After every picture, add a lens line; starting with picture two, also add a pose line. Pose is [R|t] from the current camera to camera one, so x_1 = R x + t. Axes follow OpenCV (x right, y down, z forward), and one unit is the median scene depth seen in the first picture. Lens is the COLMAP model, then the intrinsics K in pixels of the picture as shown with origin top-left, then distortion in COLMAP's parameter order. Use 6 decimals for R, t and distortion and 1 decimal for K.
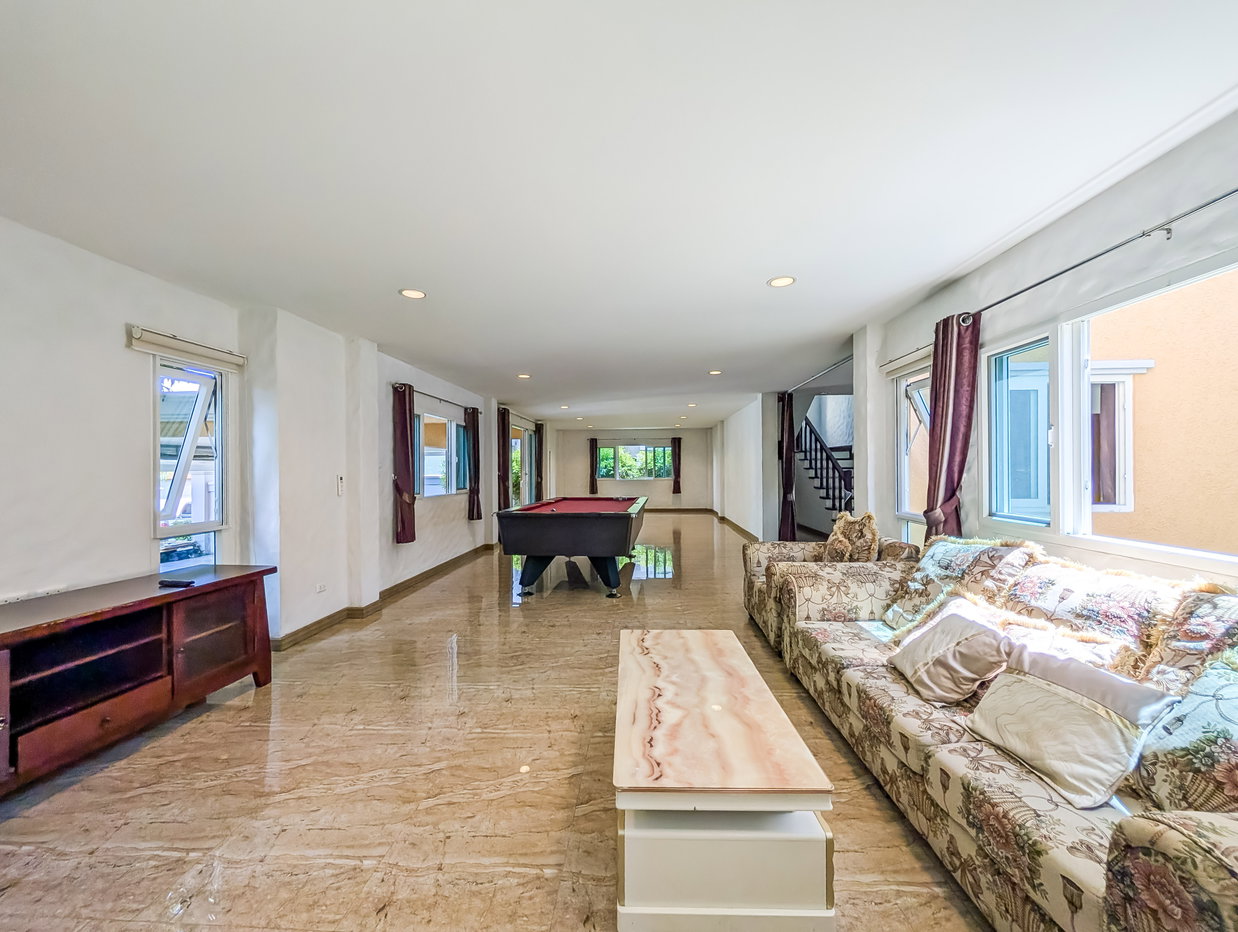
lens RADIAL K [[455.3, 0, 616.4], [0, 455.3, 474.1], [0, 0, 1]] dist [-0.001156, -0.000023]
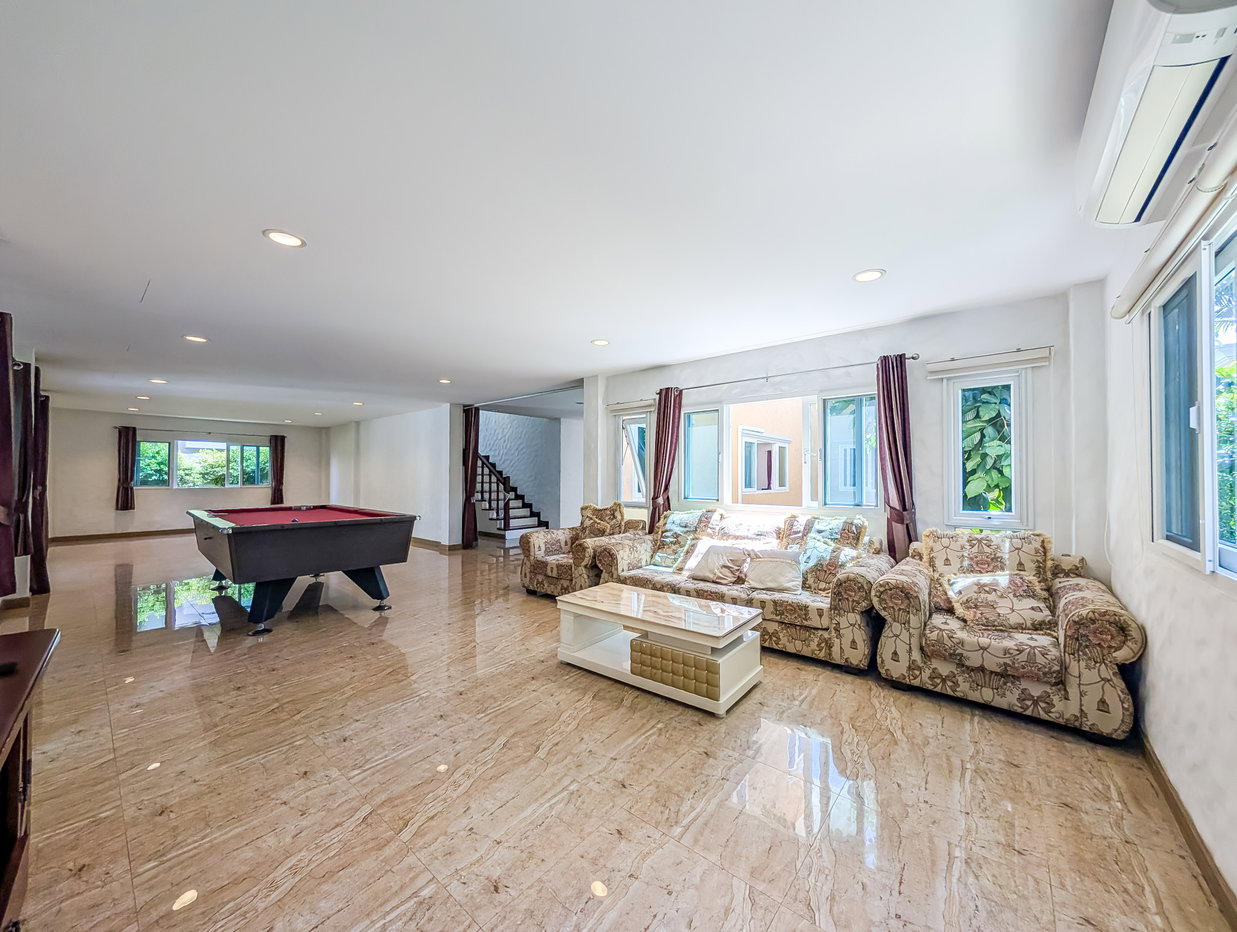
lens RADIAL K [[465.4, 0, 618.5], [0, 465.4, 466.0], [0, 0, 1]] dist [-0.018241, -0.000052]
pose [[0.598726, 0.027257, 0.800490, -0.684786], [0.001935, 0.999369, -0.035476, 0.019951], [-0.800951, 0.022789, 0.598295, 0.065965]]
